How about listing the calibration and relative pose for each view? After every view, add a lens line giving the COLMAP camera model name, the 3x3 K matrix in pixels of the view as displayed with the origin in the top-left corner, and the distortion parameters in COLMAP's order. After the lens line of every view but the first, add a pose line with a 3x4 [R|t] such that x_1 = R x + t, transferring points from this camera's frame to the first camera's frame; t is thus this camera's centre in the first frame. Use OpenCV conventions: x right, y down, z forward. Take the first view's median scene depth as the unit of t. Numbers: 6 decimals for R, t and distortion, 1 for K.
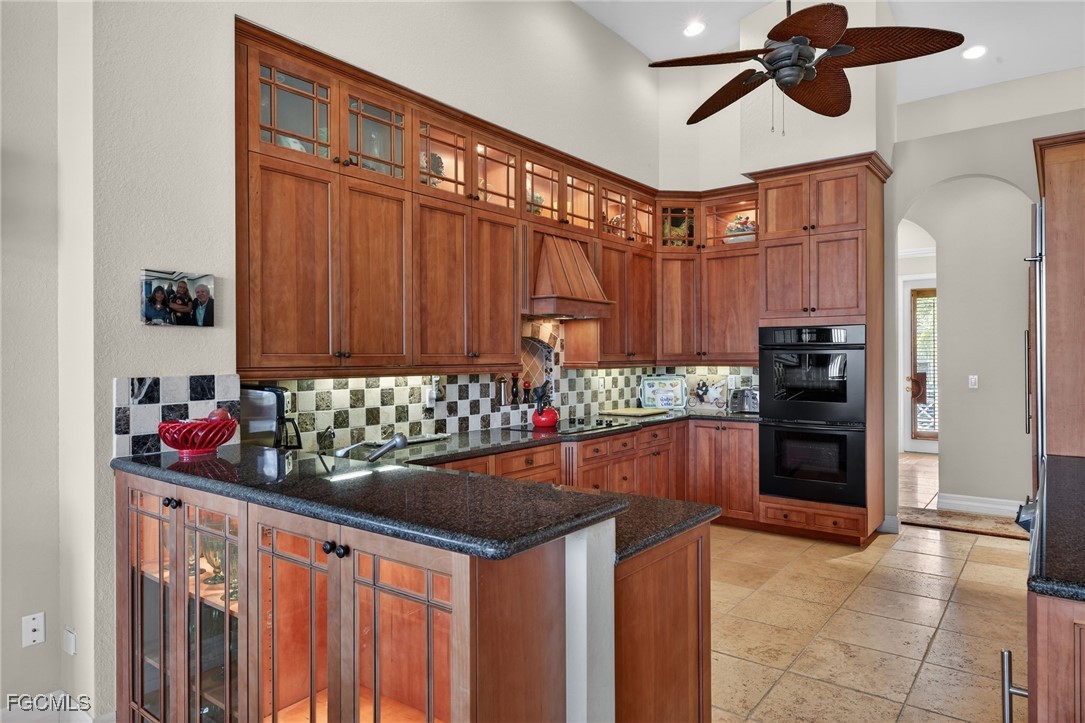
lens RADIAL K [[674.2, 0, 542.4], [0, 674.2, 359.7], [0, 0, 1]] dist [-0.019288, 0.010999]
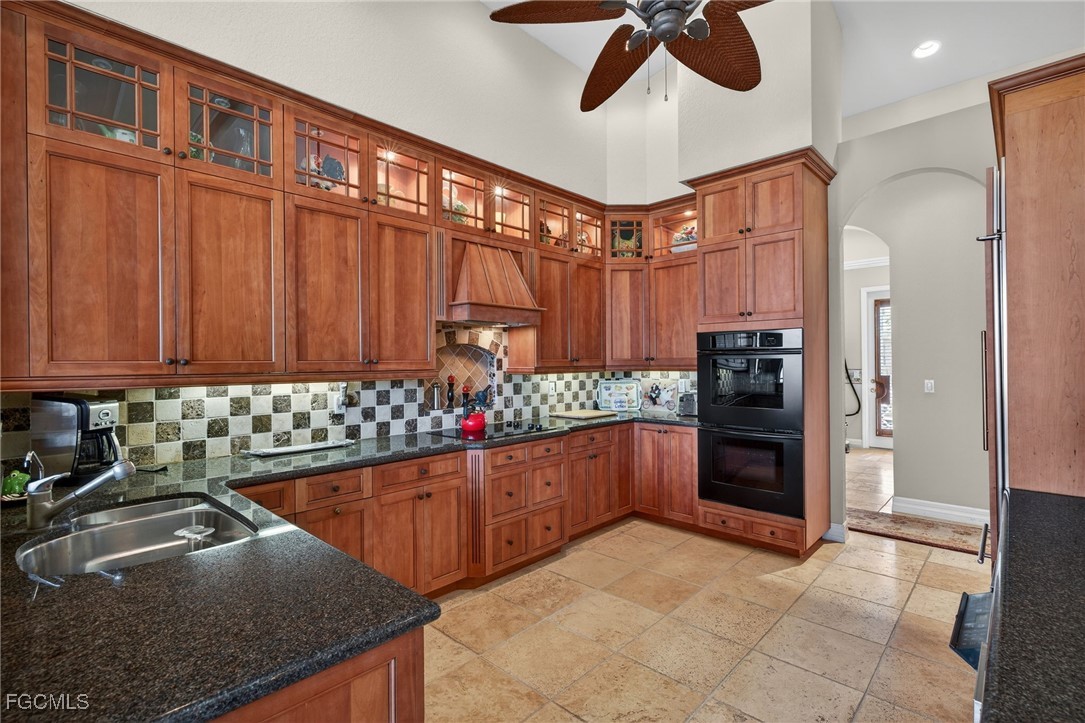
lens RADIAL K [[506.7, 0, 540.9], [0, 506.7, 361.4], [0, 0, 1]] dist [-0.003947, 0.000219]
pose [[0.994651, -0.002992, -0.103251, 0.205574], [0.002486, 0.999984, -0.005028, -0.002429], [0.103264, 0.004744, 0.994643, 0.270834]]
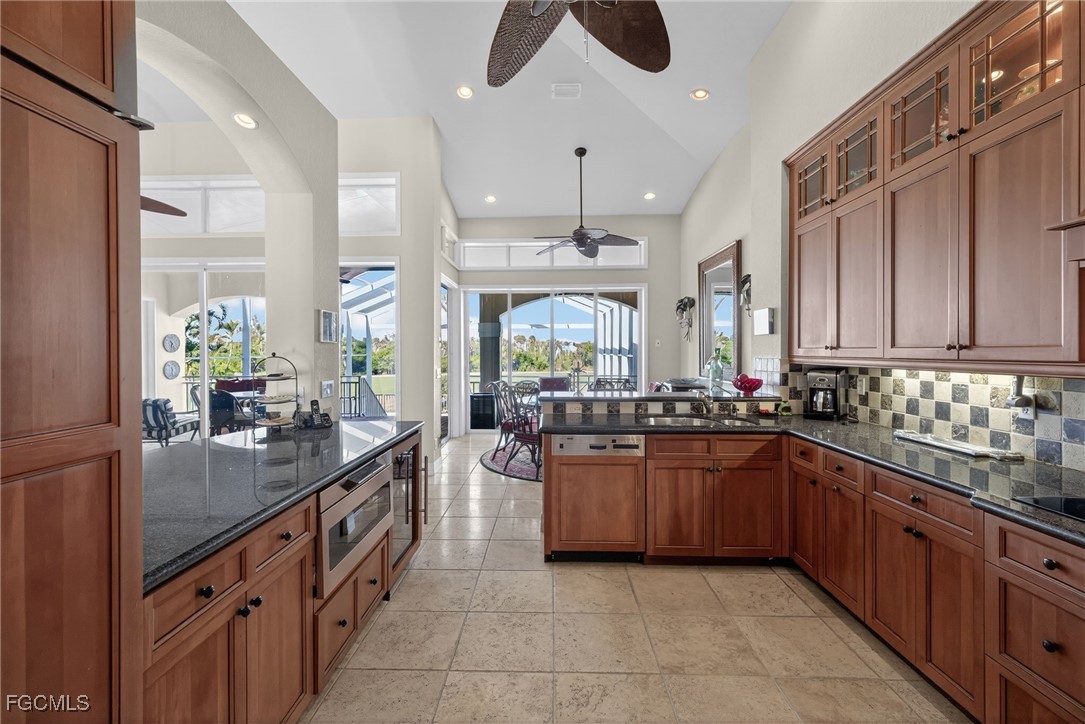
lens RADIAL K [[484.9, 0, 535.8], [0, 484.9, 355.0], [0, 0, 1]] dist [-0.001045, 0.000970]
pose [[-0.812773, 0.019598, -0.582251, 0.551948], [0.012249, 0.999788, 0.016554, -0.012886], [0.582452, 0.006322, -0.812840, 1.087080]]
